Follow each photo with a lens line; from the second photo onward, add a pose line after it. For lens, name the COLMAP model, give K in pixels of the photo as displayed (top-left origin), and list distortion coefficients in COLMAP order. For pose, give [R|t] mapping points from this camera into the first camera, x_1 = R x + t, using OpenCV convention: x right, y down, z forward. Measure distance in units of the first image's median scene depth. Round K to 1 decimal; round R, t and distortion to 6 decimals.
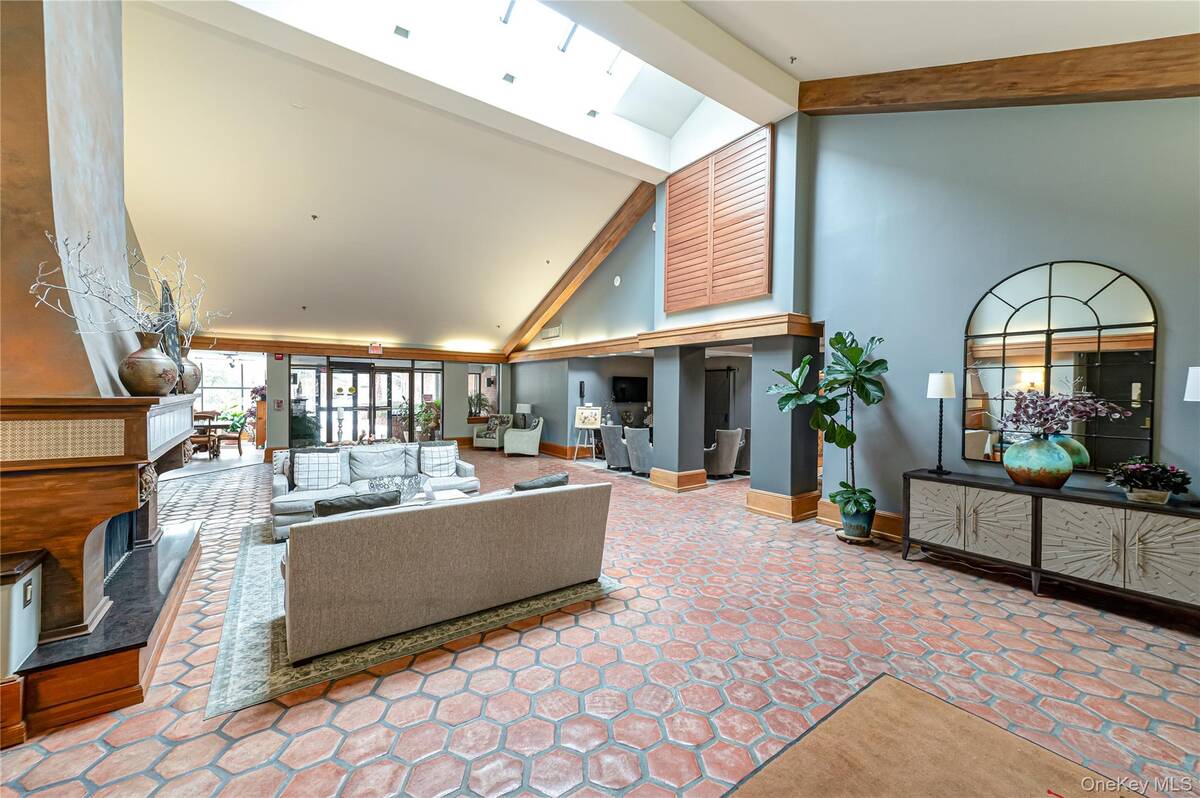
lens RADIAL K [[465.3, 0, 601.8], [0, 465.3, 400.9], [0, 0, 1]] dist [0.013992, -0.000267]
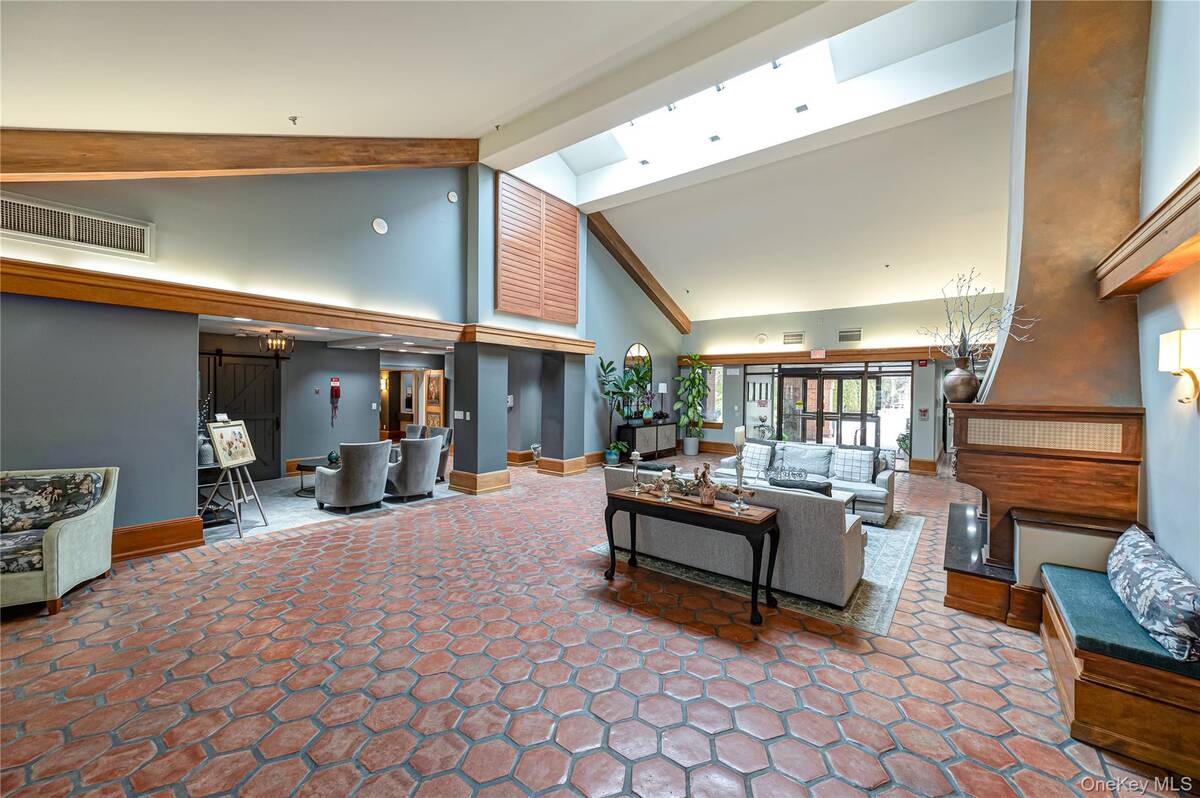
lens RADIAL K [[465.3, 0, 601.9], [0, 465.3, 400.2], [0, 0, 1]] dist [0.013992, -0.000267]
pose [[-0.284102, -0.033074, 0.958223, -0.595934], [0.011856, 0.999207, 0.038004, -0.022678], [-0.958721, 0.022158, -0.283485, 0.740571]]
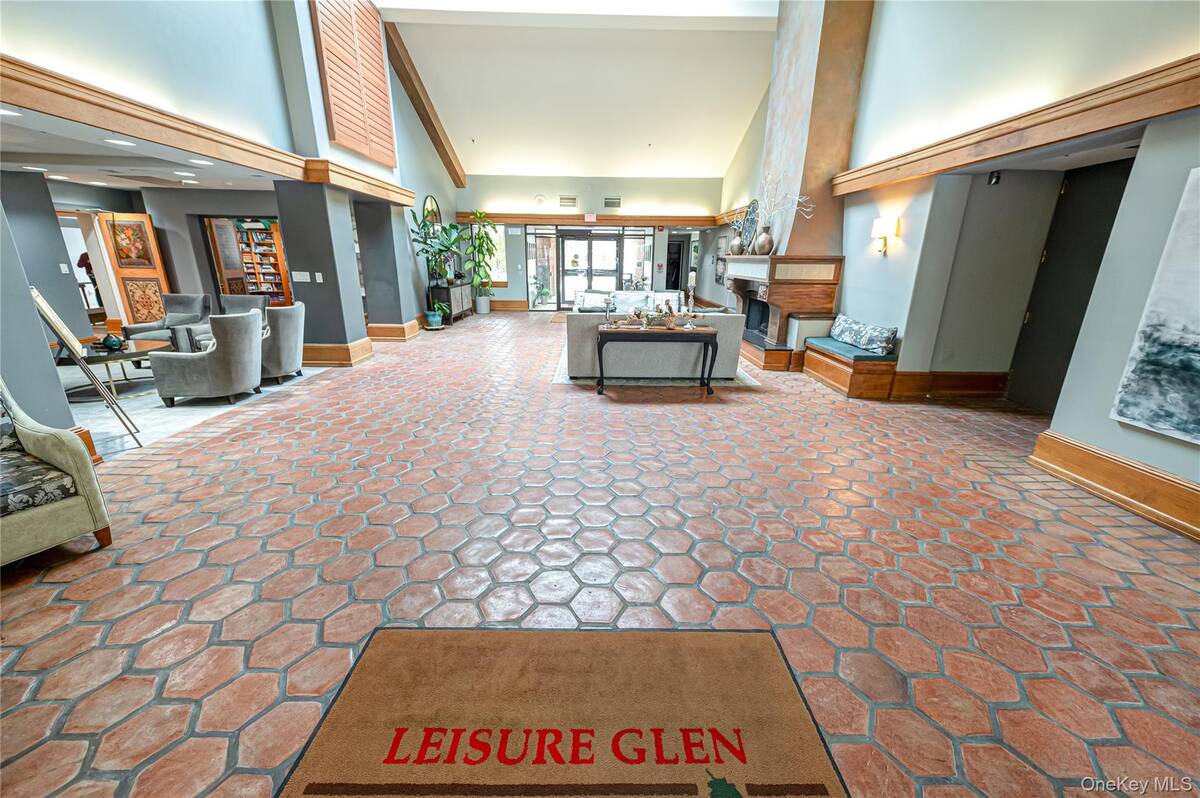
lens RADIAL K [[465.3, 0, 600.6], [0, 465.3, 394.1], [0, 0, 1]] dist [0.013992, -0.000267]
pose [[-0.817754, -0.181211, 0.546297, -0.516680], [-0.003304, 0.950608, 0.310378, -0.019641], [-0.575558, 0.252008, -0.777962, 1.013897]]
